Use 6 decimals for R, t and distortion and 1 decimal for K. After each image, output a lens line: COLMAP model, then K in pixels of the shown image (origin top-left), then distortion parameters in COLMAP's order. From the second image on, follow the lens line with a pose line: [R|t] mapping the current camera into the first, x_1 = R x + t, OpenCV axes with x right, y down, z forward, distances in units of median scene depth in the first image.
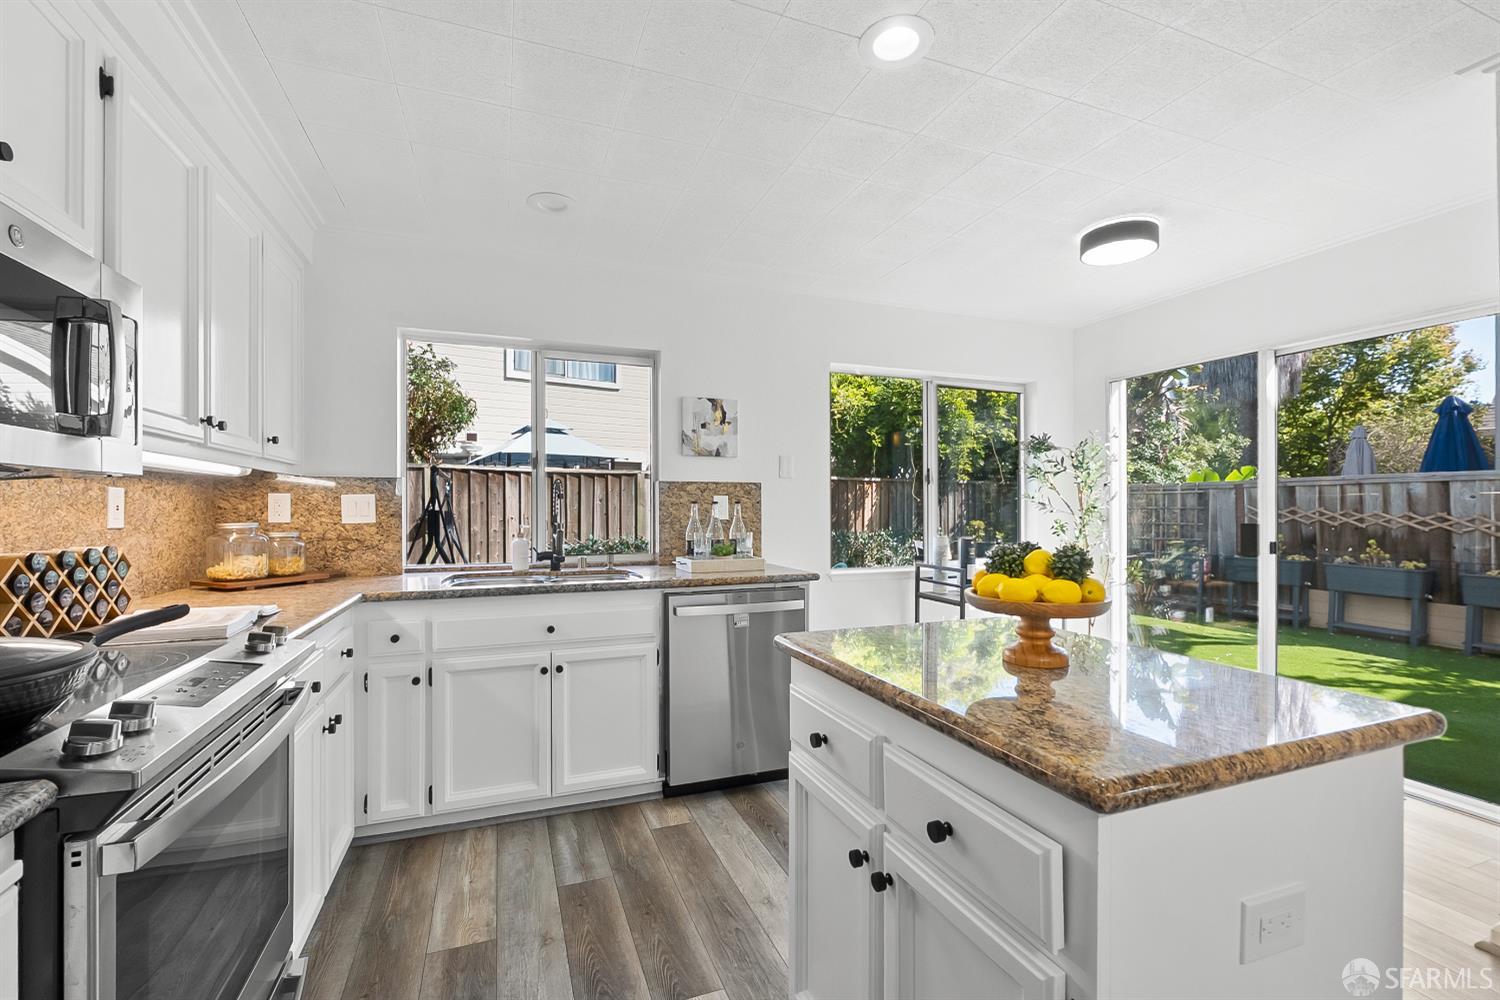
lens RADIAL K [[632.2, 0, 744.1], [0, 632.2, 511.0], [0, 0, 1]] dist [-0.009641, -0.000238]
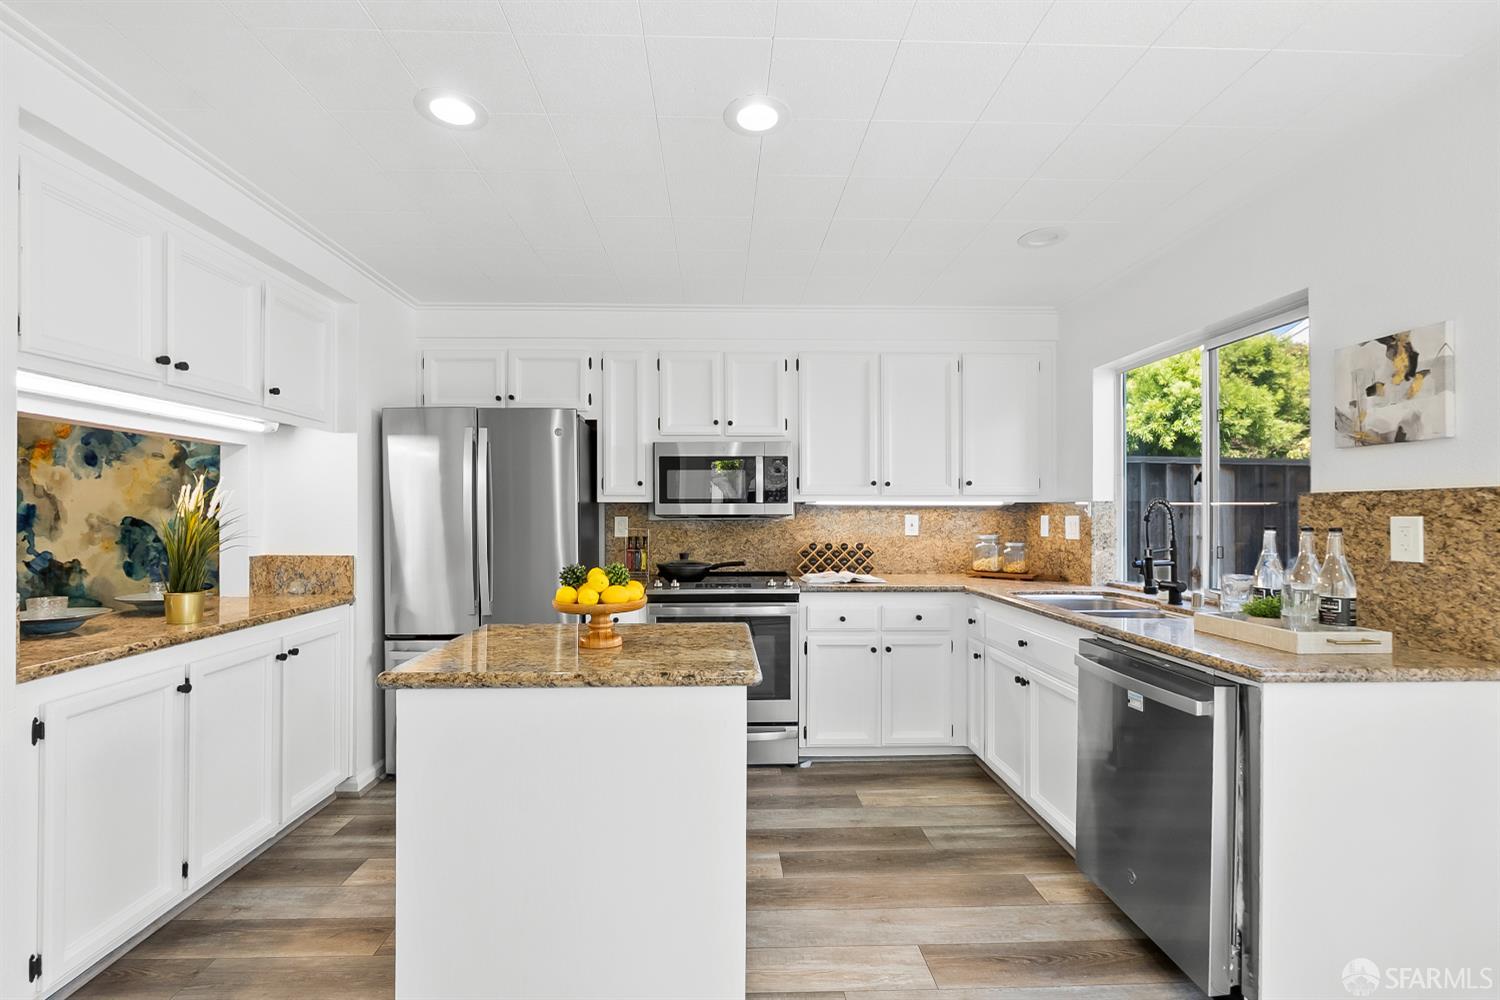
lens RADIAL K [[637.1, 0, 734.4], [0, 637.1, 514.8], [0, 0, 1]] dist [-0.003311, -0.000501]
pose [[-0.324011, 0.000776, -0.946053, 0.765424], [-0.005390, 0.999982, 0.002666, -0.028354], [0.946038, 0.005963, -0.324001, 0.770138]]
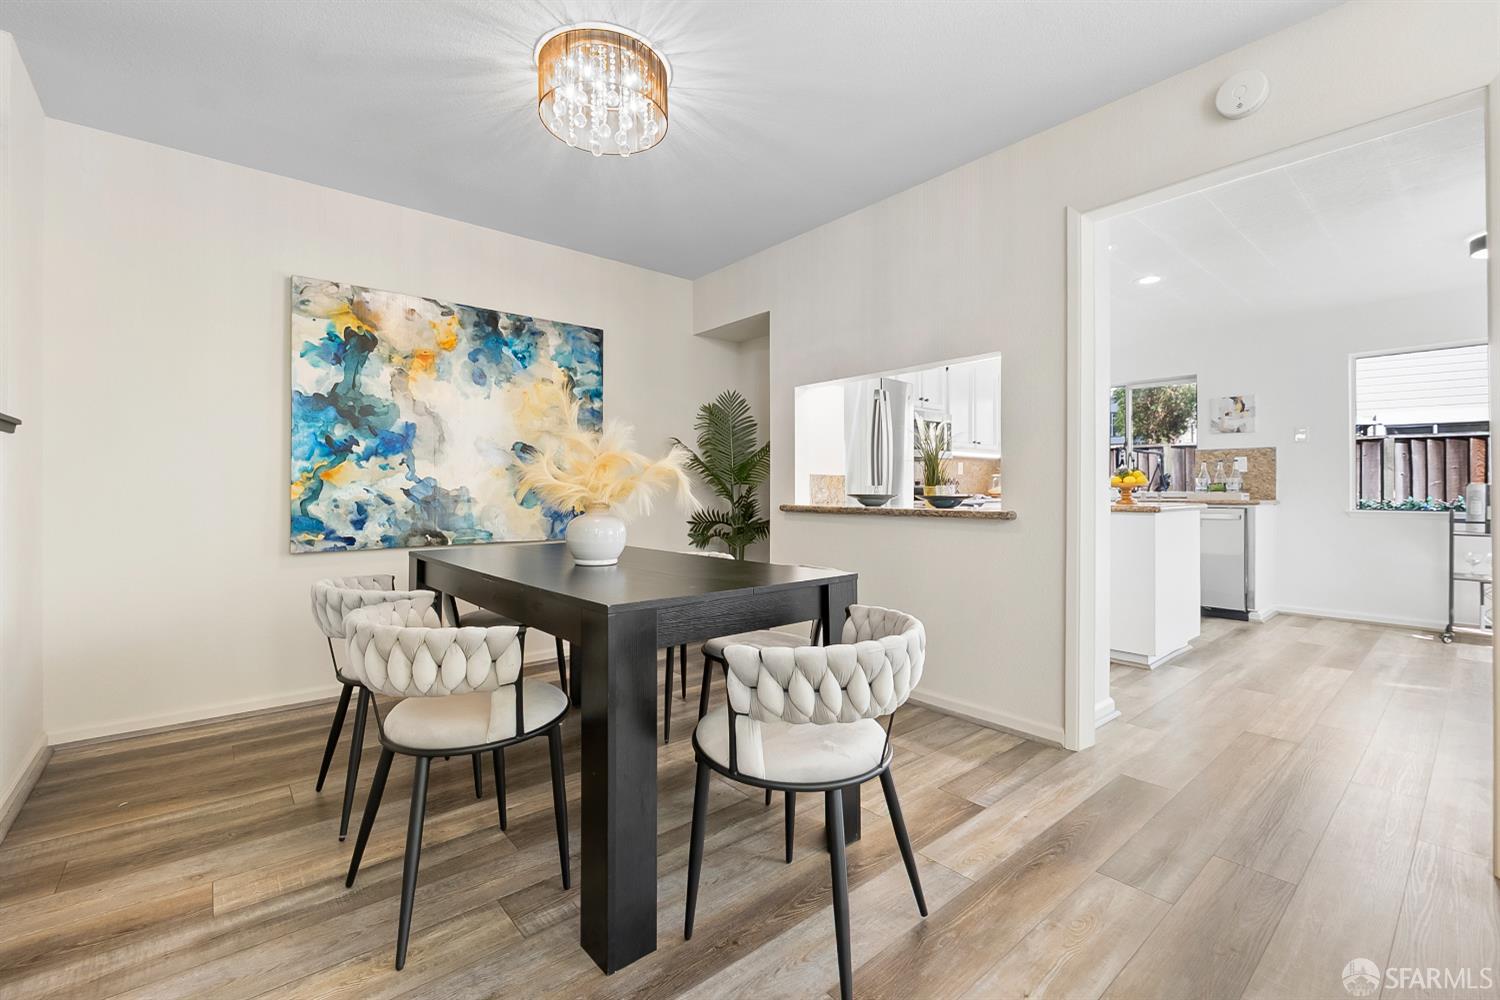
lens RADIAL K [[653.6, 0, 749.6], [0, 653.6, 484.8], [0, 0, 1]] dist [0.003192, 0.000226]
pose [[0.339923, -0.003446, -0.940447, 1.300028], [-0.006567, 0.999960, -0.006038, 0.075401], [0.940430, 0.008228, 0.339887, -0.853479]]
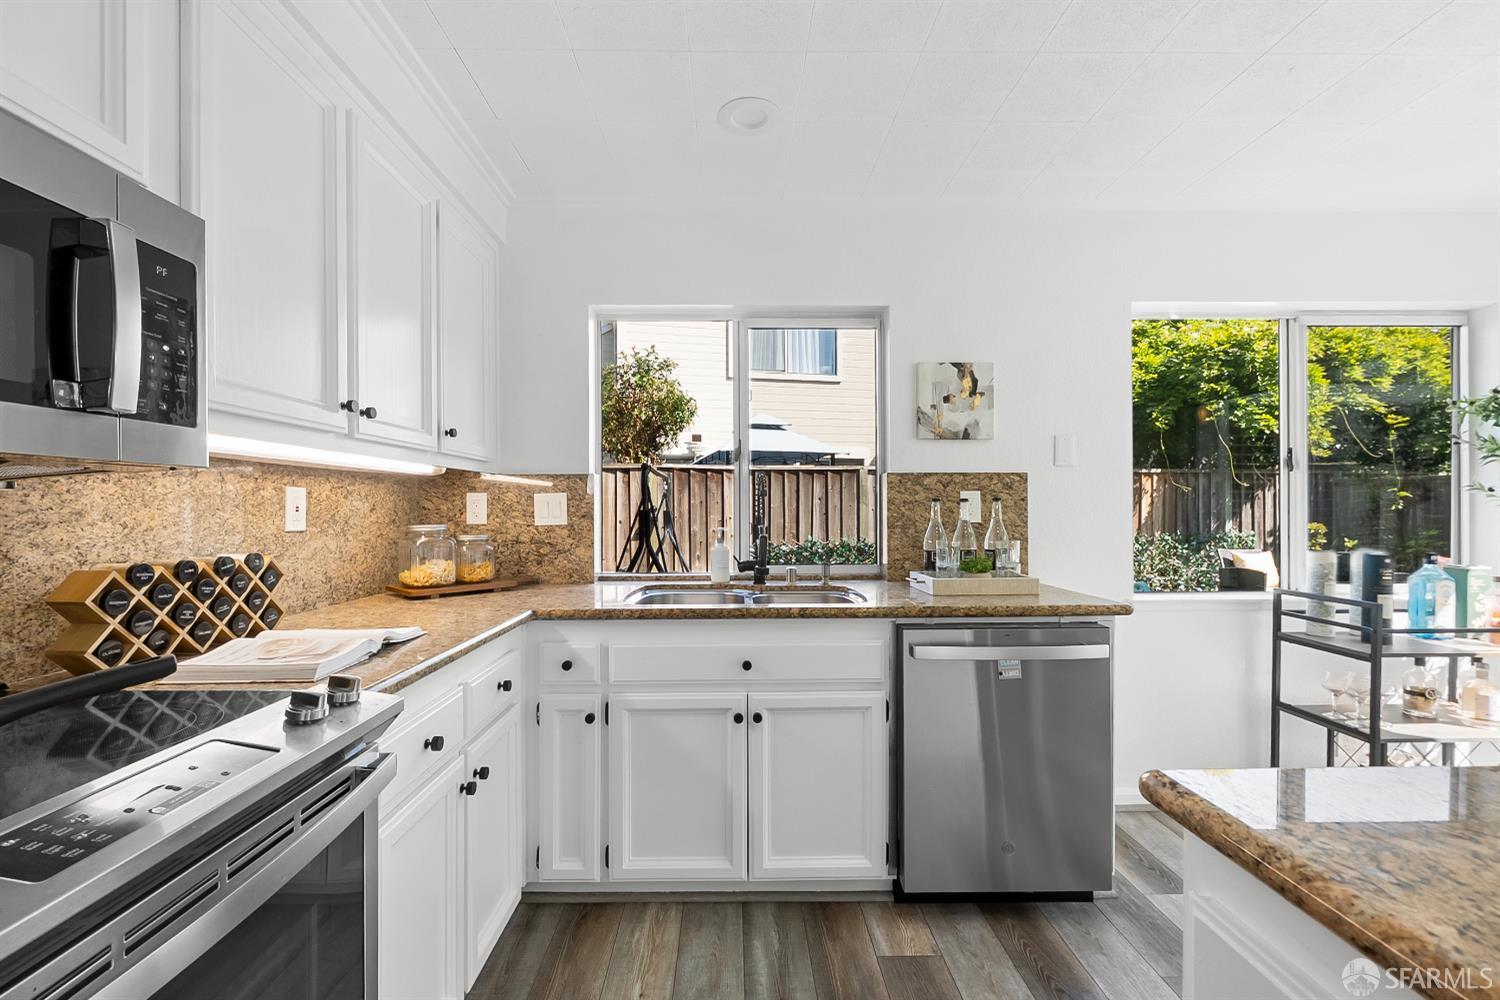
lens RADIAL K [[632.2, 0, 744.1], [0, 632.2, 511.0], [0, 0, 1]] dist [-0.009641, -0.000238]
pose [[0.939983, -0.000522, -0.341220, -0.040029], [0.001138, 0.999998, 0.001604, -0.002066], [0.341218, -0.001896, 0.939982, 0.238793]]
